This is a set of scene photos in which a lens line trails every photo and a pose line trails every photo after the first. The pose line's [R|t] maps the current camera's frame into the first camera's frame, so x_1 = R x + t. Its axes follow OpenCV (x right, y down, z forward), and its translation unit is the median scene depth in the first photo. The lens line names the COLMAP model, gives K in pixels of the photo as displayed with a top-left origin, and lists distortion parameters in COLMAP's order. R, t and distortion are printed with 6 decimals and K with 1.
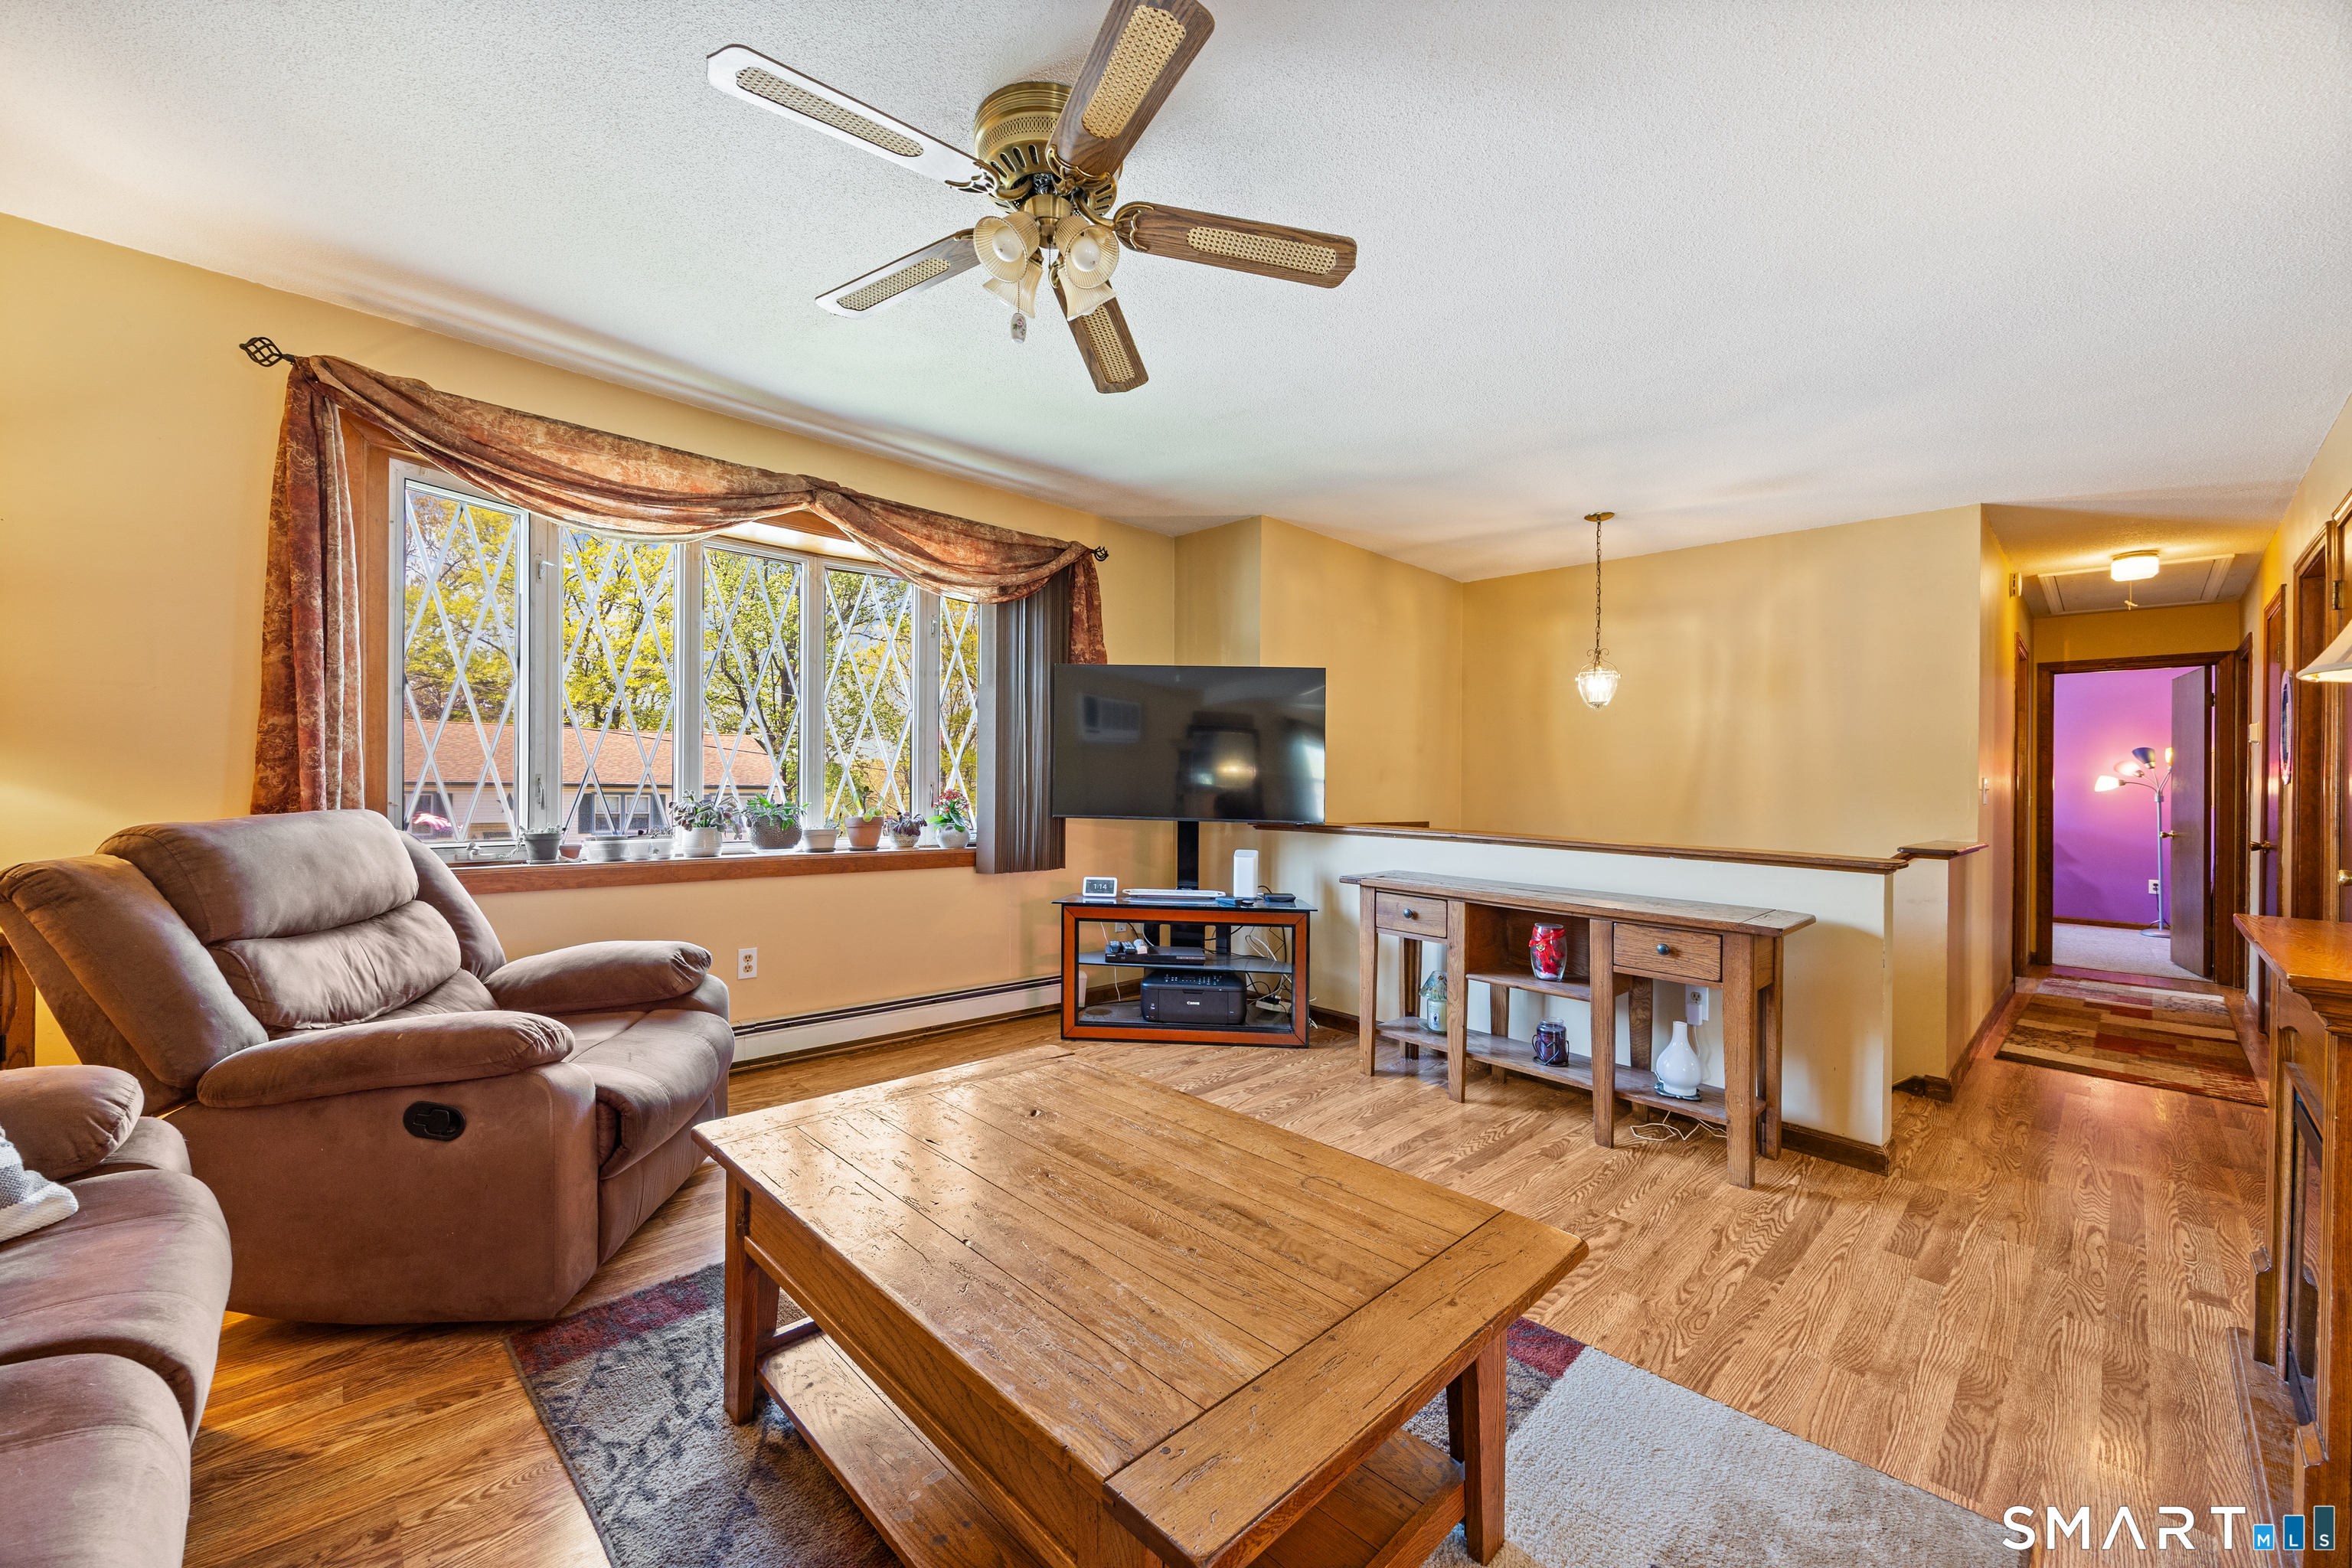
lens RADIAL K [[942.2, 0, 1164.6], [0, 942.2, 793.4], [0, 0, 1]] dist [-0.000338, -0.000113]
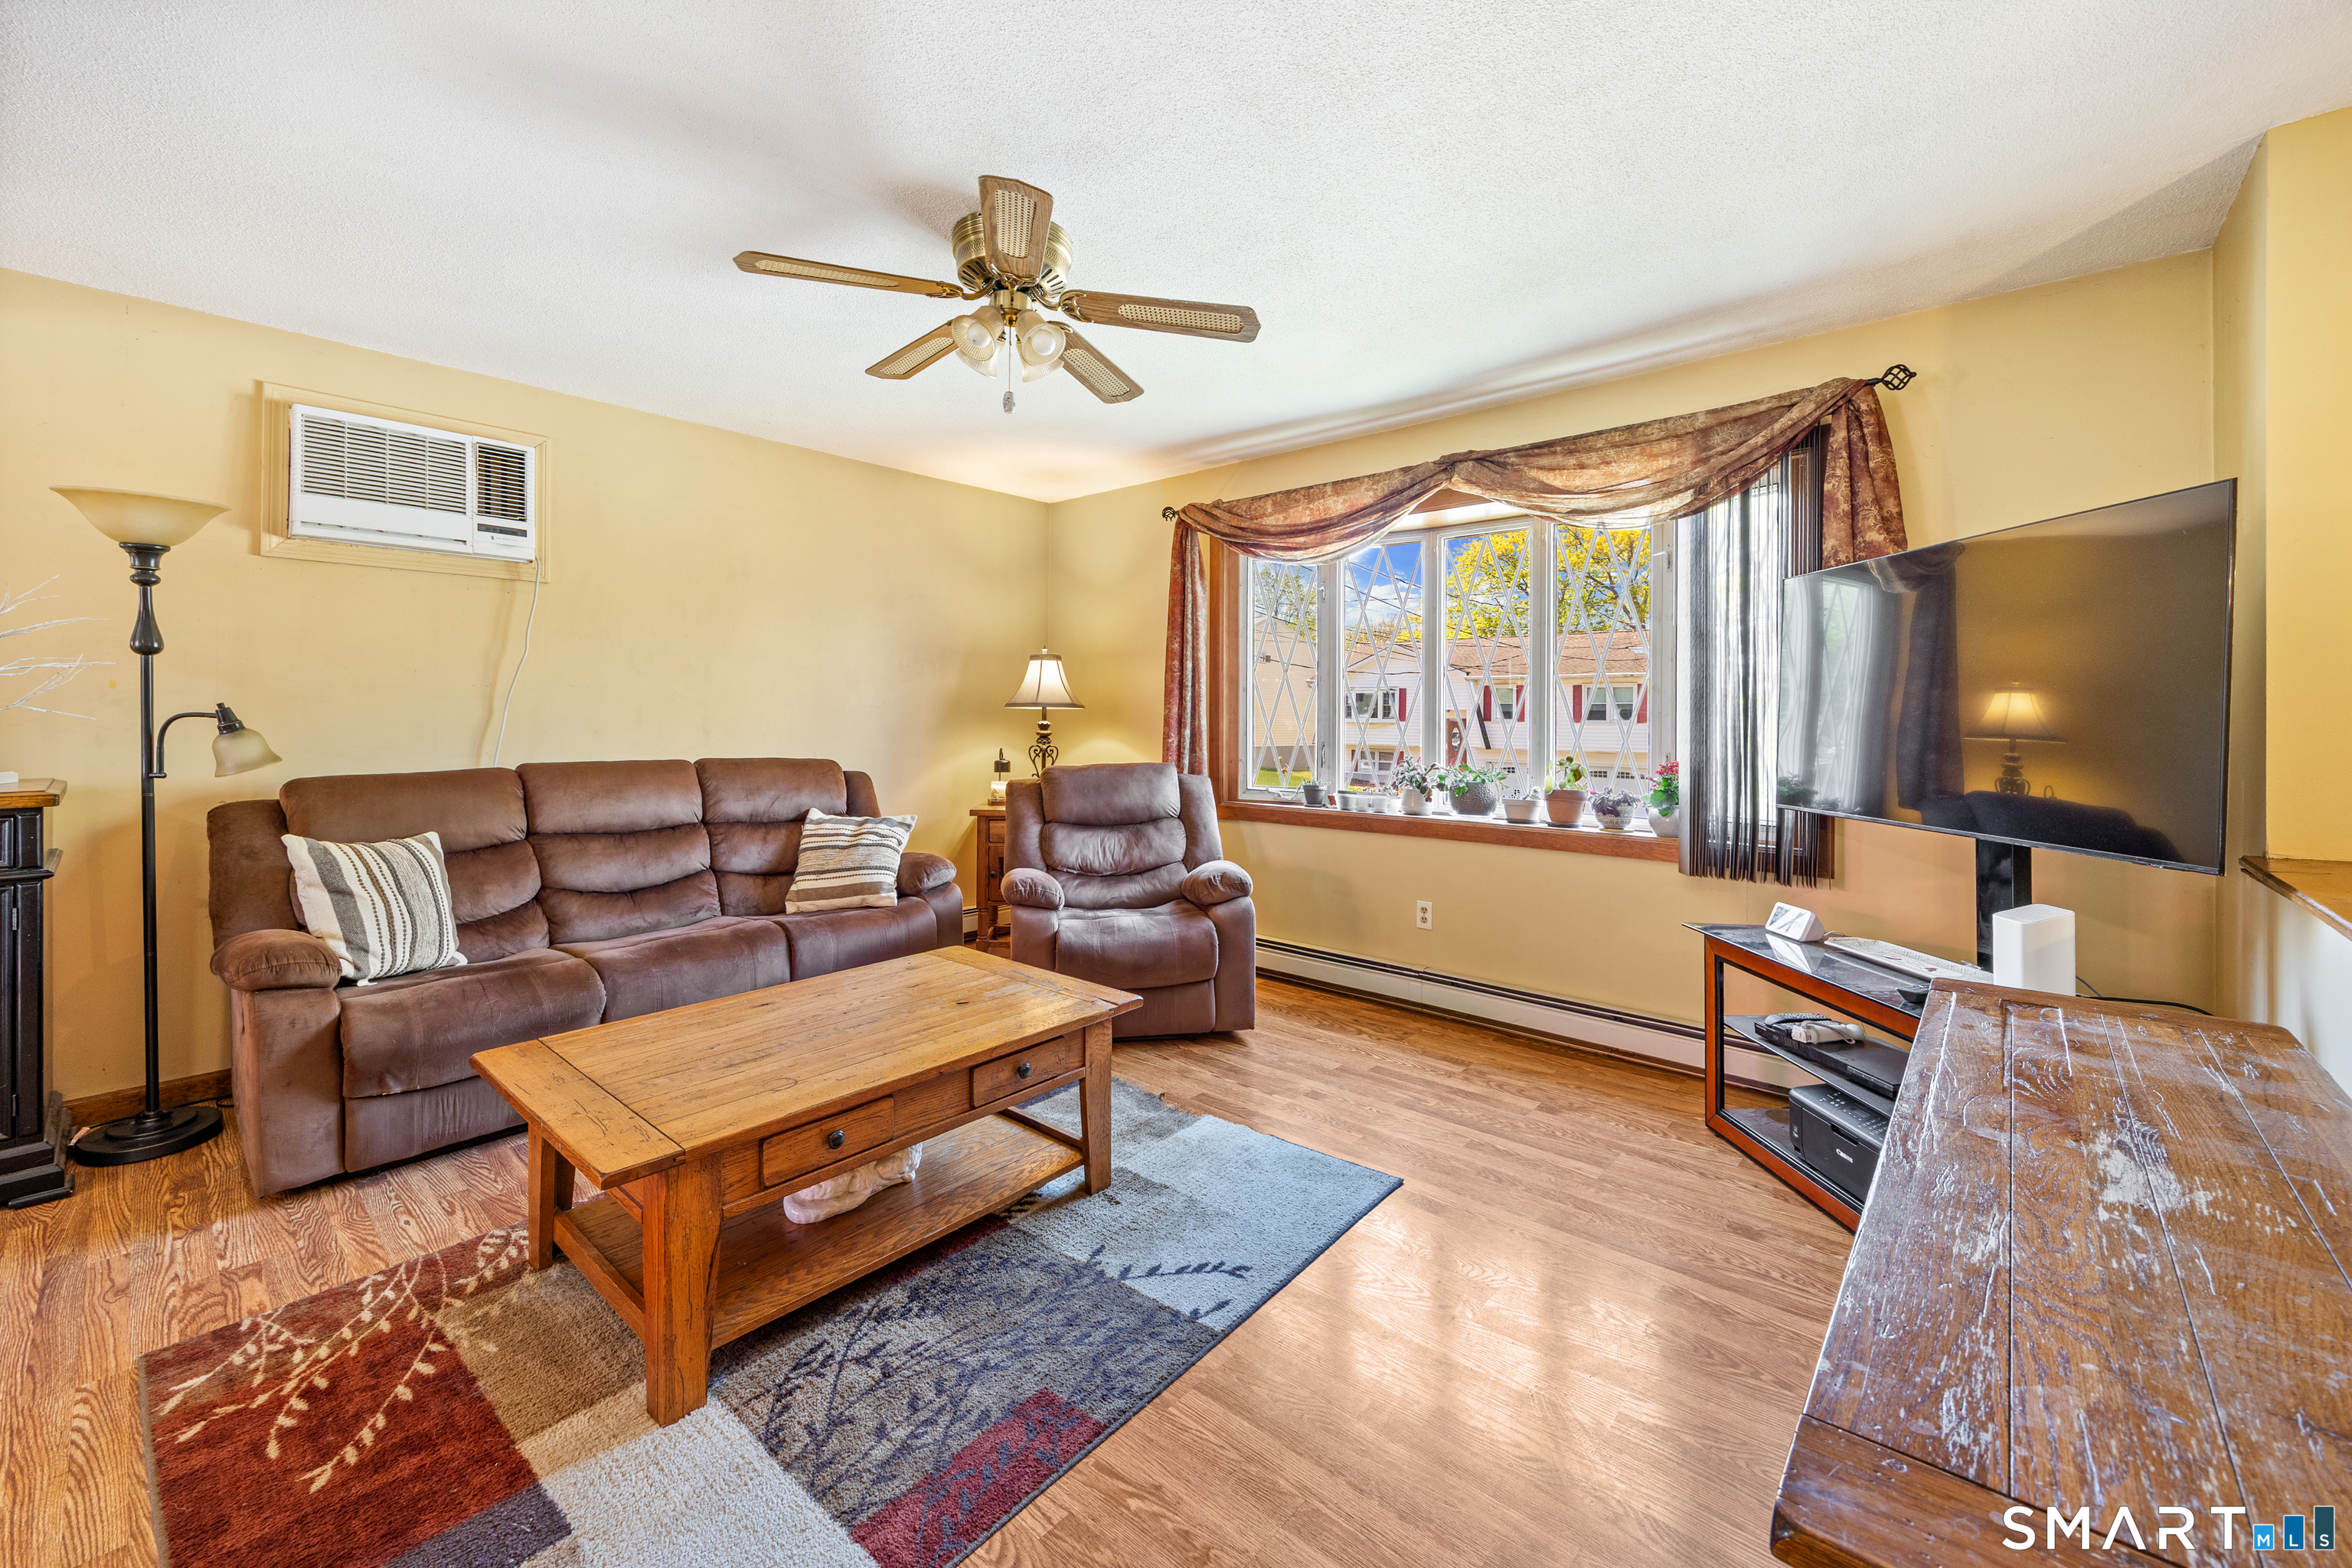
lens RADIAL K [[938.7, 0, 1165.8], [0, 938.7, 745.6], [0, 0, 1]] dist [0.000463, -0.000032]
pose [[0.055876, 0.009987, -0.998388, 0.607392], [-0.017240, 0.999811, 0.009037, -0.021005], [0.998289, 0.016707, 0.056038, 0.610352]]
